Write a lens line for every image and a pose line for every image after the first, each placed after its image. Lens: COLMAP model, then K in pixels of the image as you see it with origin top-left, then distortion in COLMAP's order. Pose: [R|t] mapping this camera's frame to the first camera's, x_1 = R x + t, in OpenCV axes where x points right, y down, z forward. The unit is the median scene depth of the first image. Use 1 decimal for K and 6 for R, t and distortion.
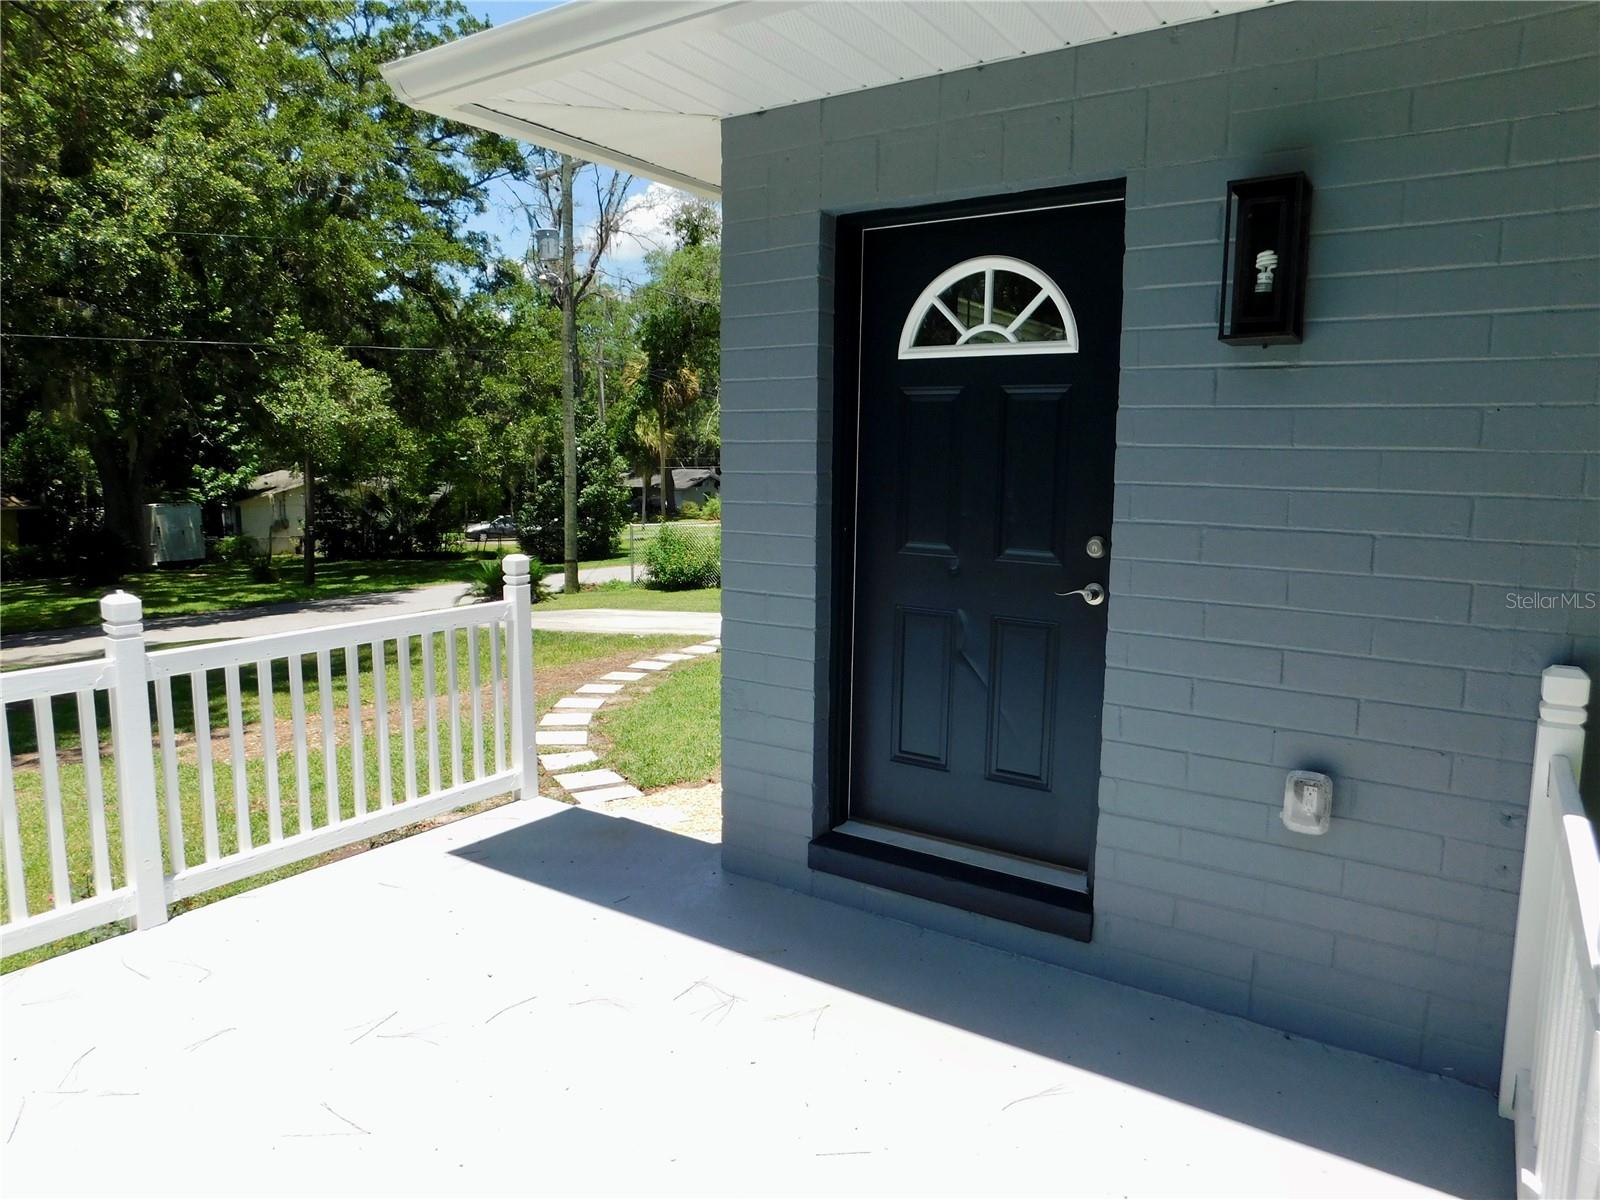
lens RADIAL K [[1058.1, 0, 800.7], [0, 1058.1, 604.9], [0, 0, 1]] dist [-0.078712, 0.066081]
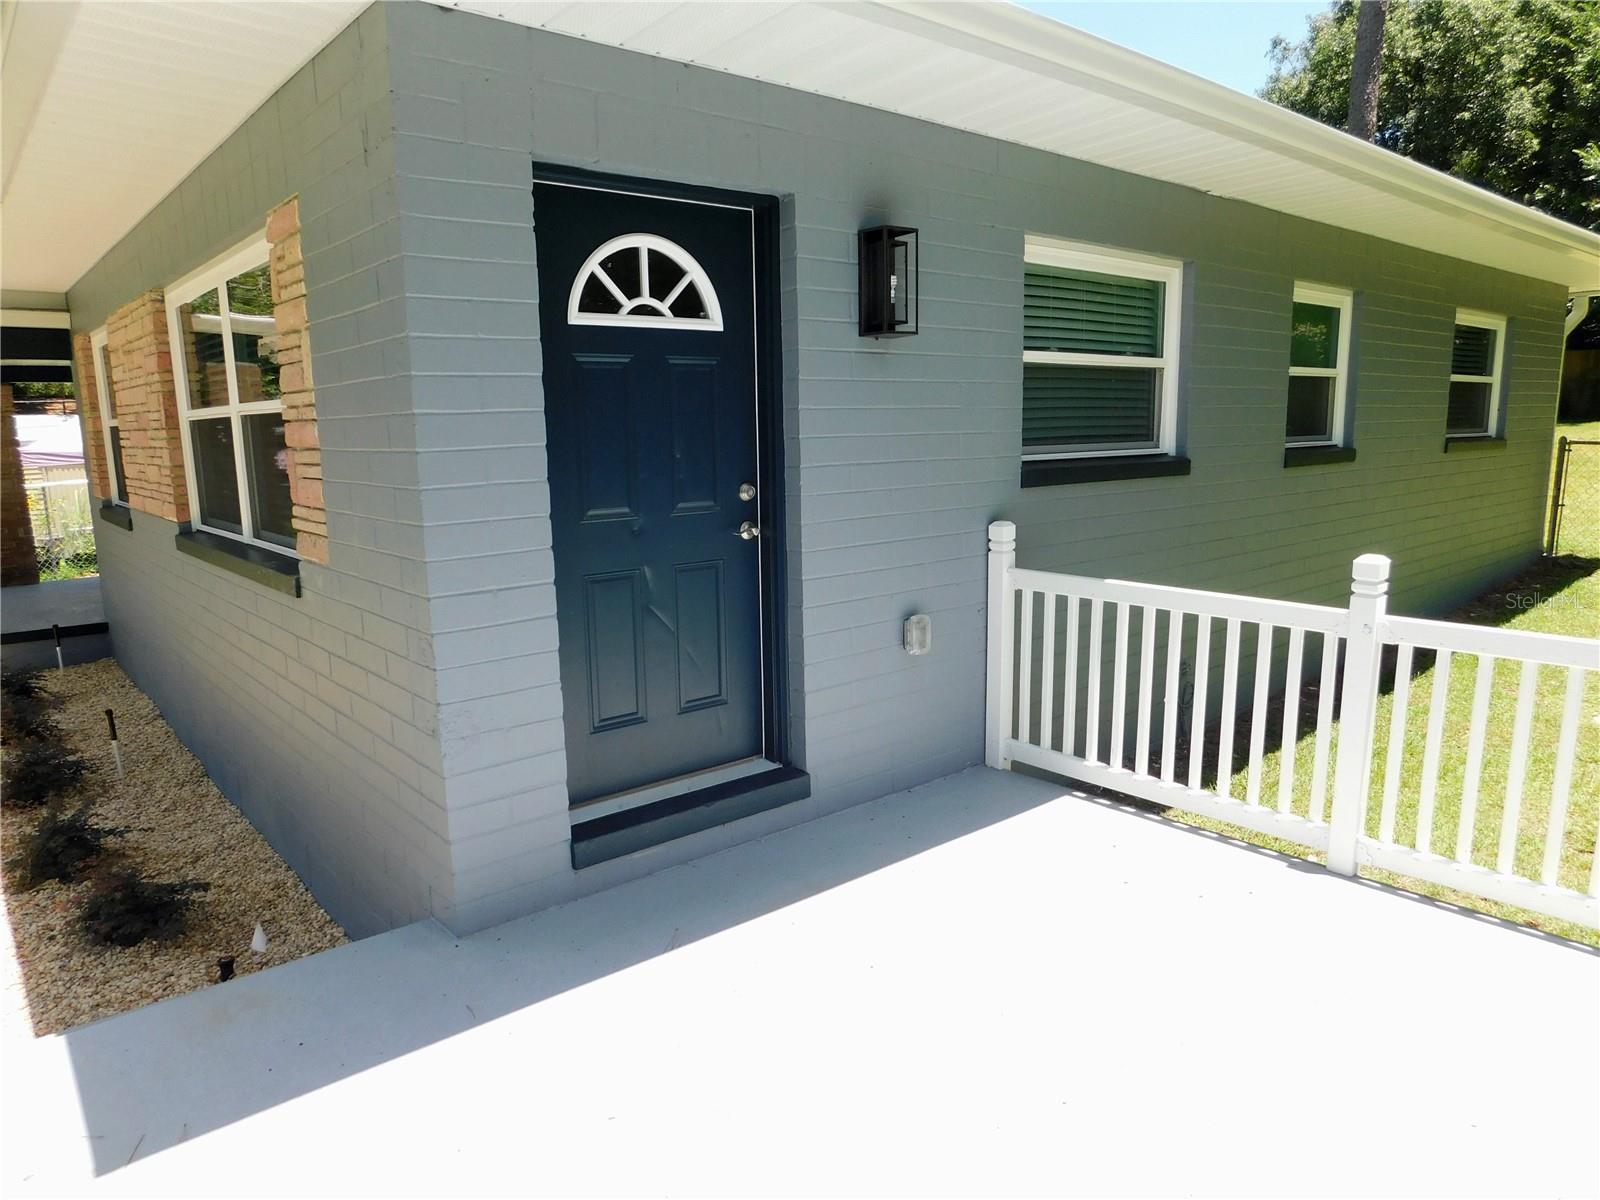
lens RADIAL K [[1058.1, 0, 800.7], [0, 1058.1, 604.9], [0, 0, 1]] dist [-0.078712, 0.066081]
pose [[0.266588, -0.184070, 0.946070, -0.848902], [0.157329, 0.976738, 0.145705, -0.091079], [-0.950883, 0.110001, 0.289346, 0.568118]]
